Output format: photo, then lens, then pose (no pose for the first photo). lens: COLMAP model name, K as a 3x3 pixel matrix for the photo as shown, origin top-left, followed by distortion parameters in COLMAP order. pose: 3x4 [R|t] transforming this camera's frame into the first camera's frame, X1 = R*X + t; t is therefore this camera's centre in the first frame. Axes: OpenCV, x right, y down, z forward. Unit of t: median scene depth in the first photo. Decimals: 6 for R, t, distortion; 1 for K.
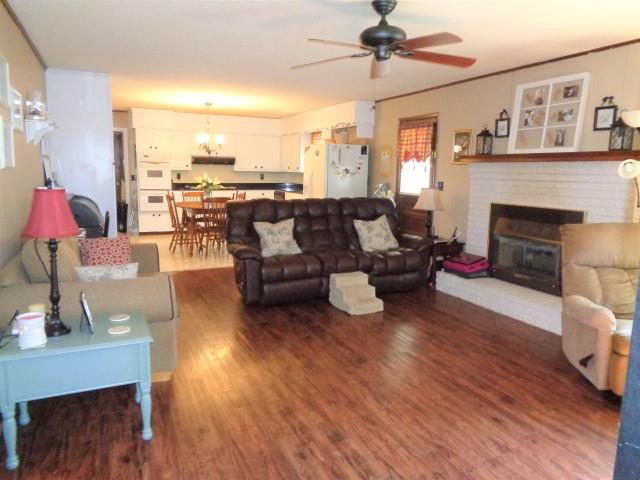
lens RADIAL K [[480.5, 0, 323.3], [0, 480.5, 239.5], [0, 0, 1]] dist [0.001151, 0.005269]
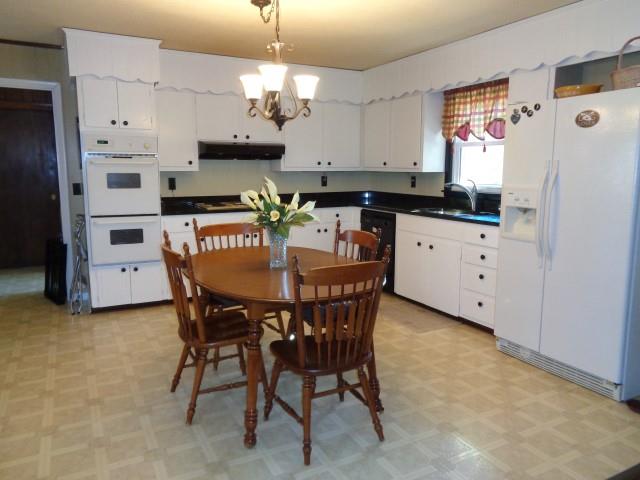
lens RADIAL K [[480.5, 0, 318.7], [0, 480.5, 237.6], [0, 0, 1]] dist [0.001151, 0.005269]
pose [[0.997840, -0.023691, 0.061263, -0.189481], [0.023602, 0.999719, 0.002177, -0.076664], [-0.061298, -0.000726, 0.998119, 0.518197]]
